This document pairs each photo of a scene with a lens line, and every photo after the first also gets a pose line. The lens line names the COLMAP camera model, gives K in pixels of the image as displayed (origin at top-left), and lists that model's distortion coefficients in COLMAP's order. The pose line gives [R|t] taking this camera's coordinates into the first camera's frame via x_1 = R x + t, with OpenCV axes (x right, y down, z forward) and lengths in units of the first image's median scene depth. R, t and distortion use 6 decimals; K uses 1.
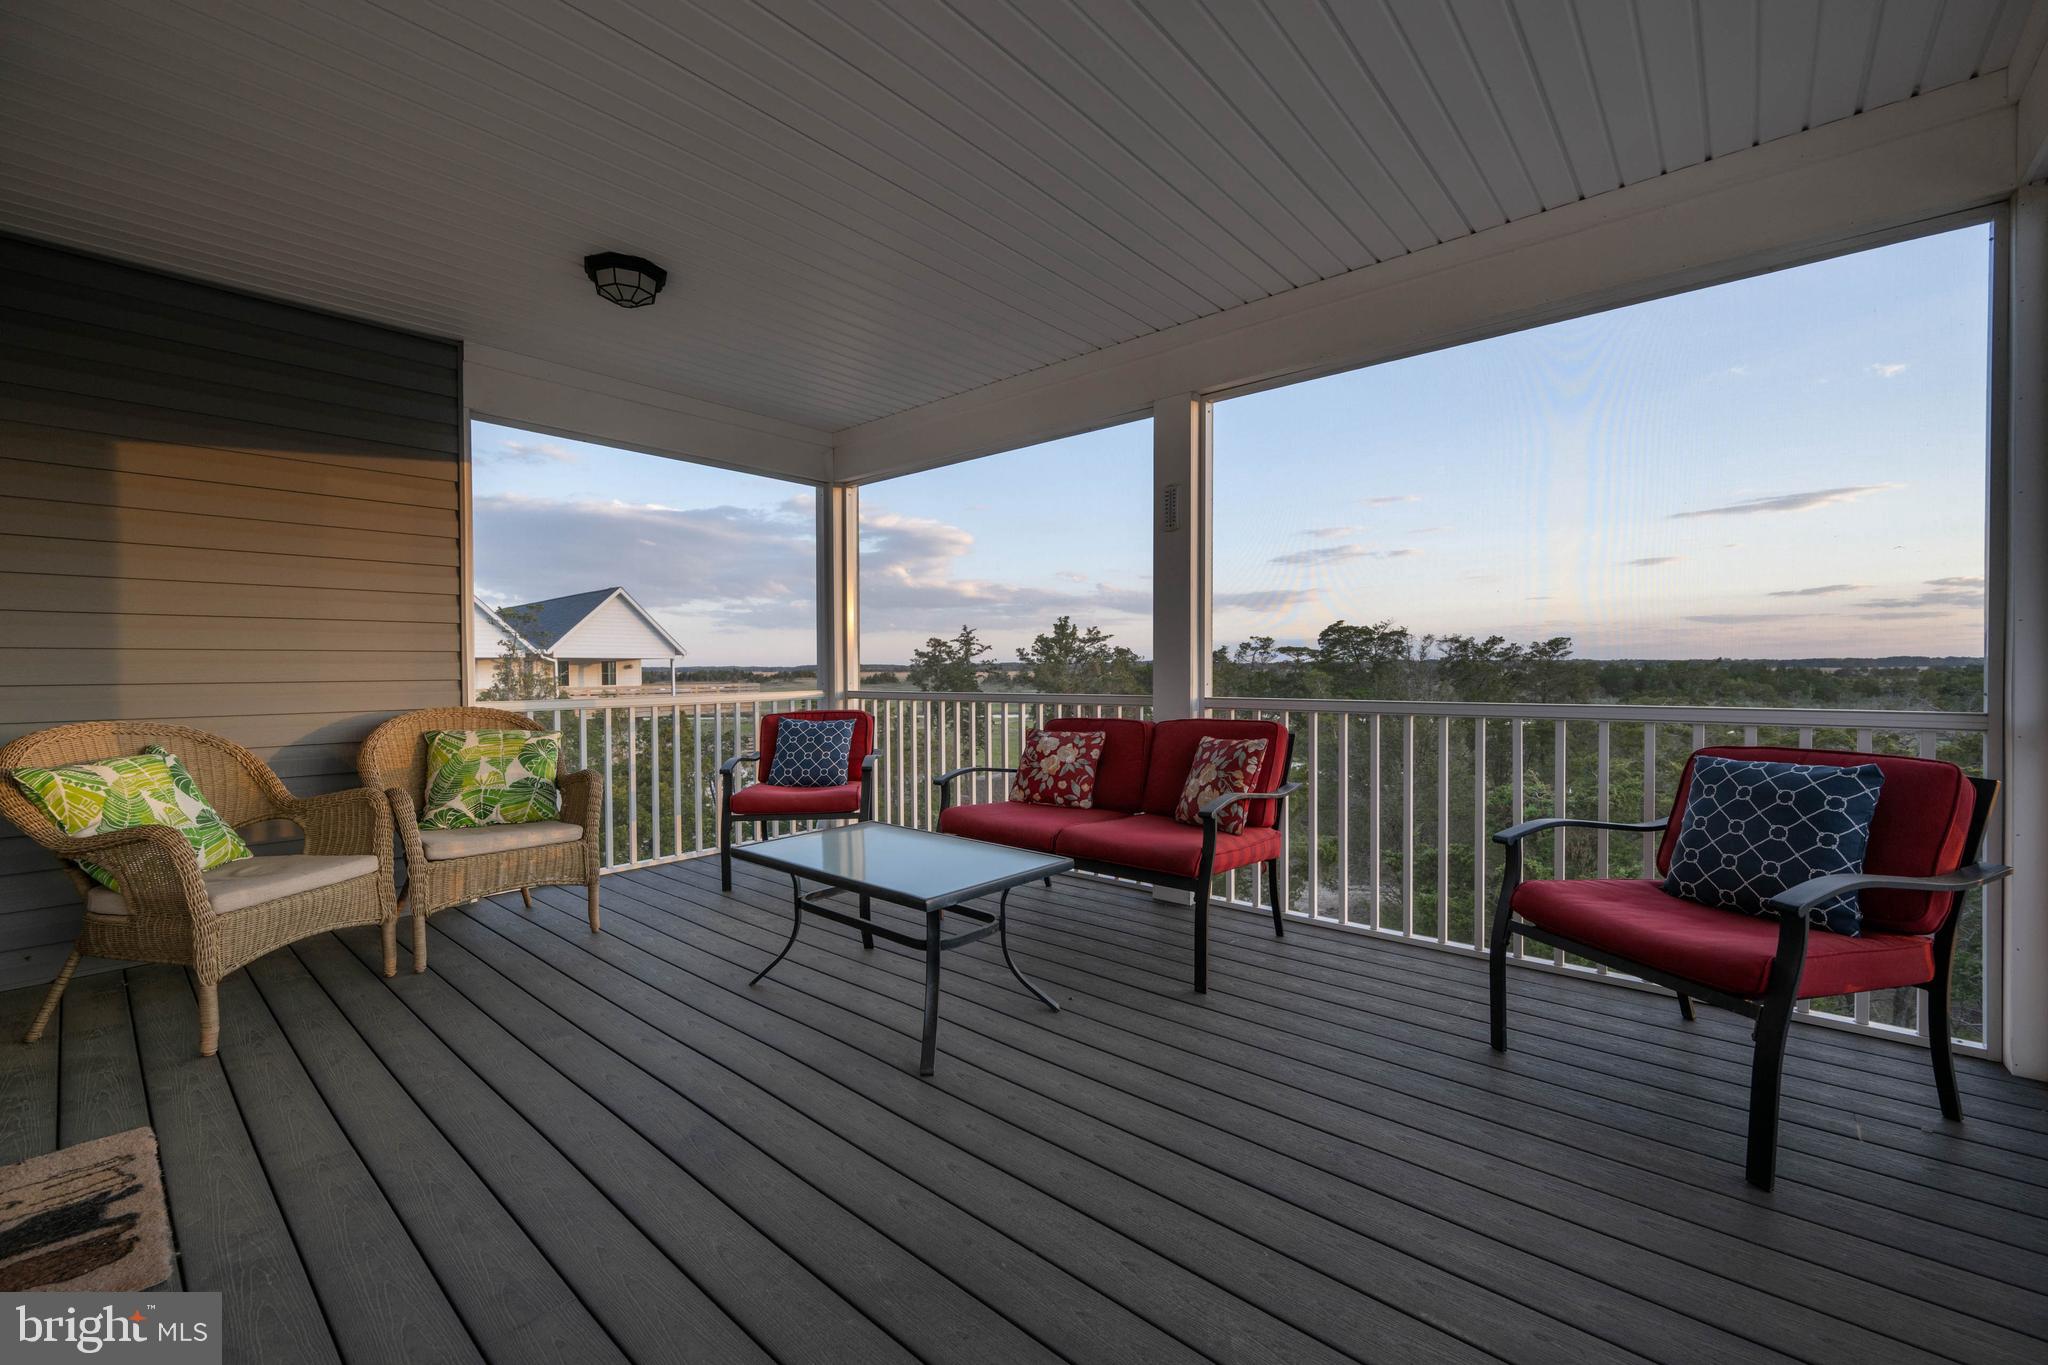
lens RADIAL K [[803.6, 0, 1020.2], [0, 803.6, 684.5], [0, 0, 1]] dist [0.000414, 0.000342]
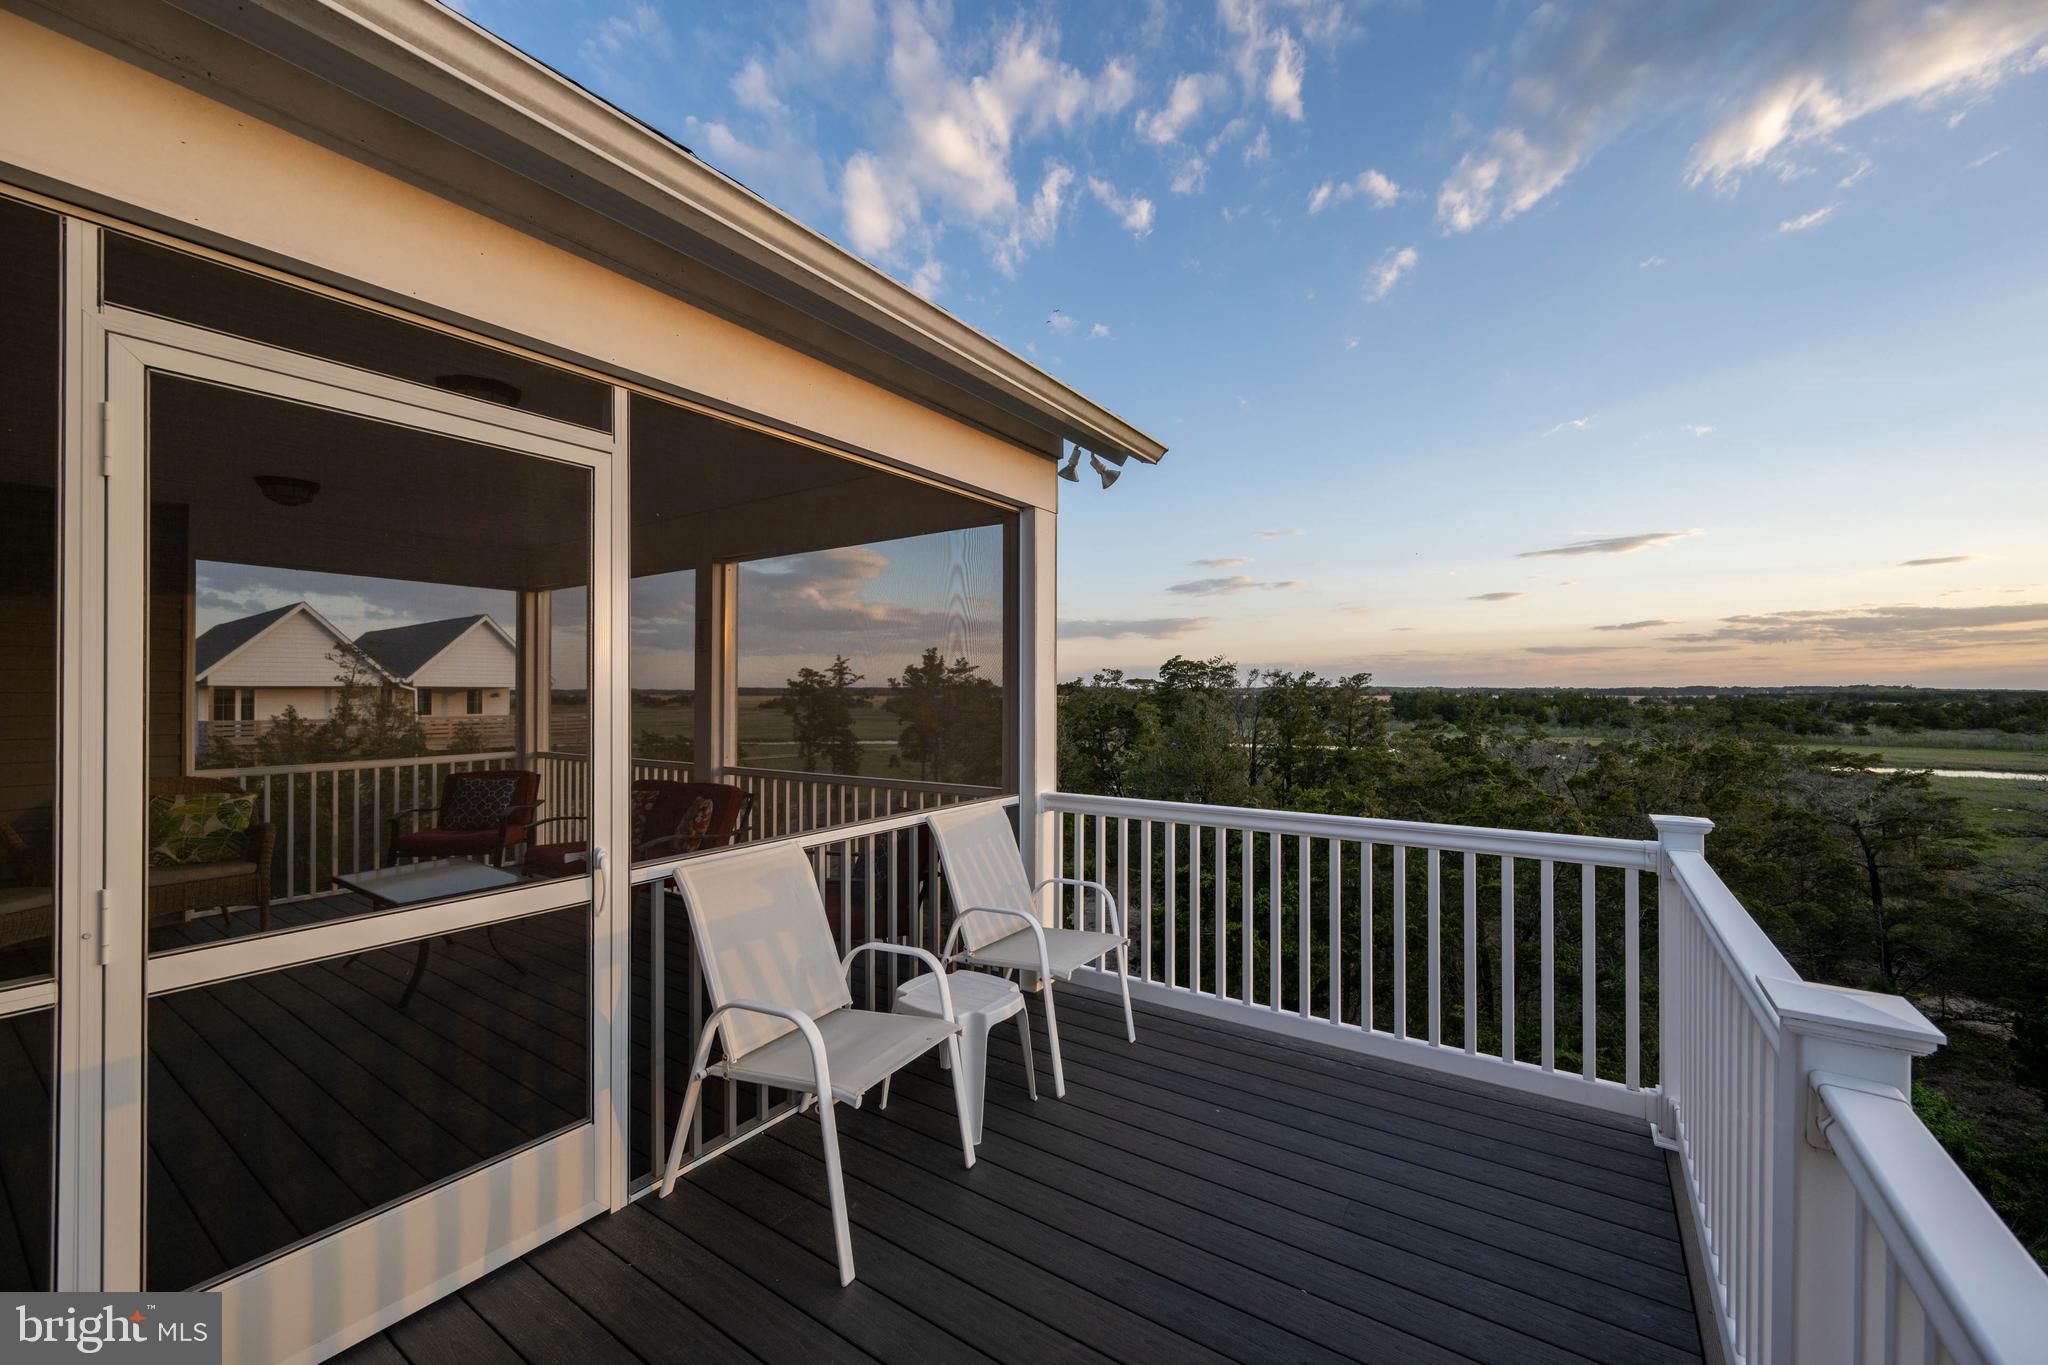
lens RADIAL K [[803.6, 0, 1020.2], [0, 803.6, 684.5], [0, 0, 1]] dist [0.000414, 0.000342]
pose [[0.995916, 0.003234, 0.090230, 0.078875], [-0.001053, 0.999706, -0.024215, -0.012570], [-0.090282, 0.024021, 0.995627, -0.064006]]
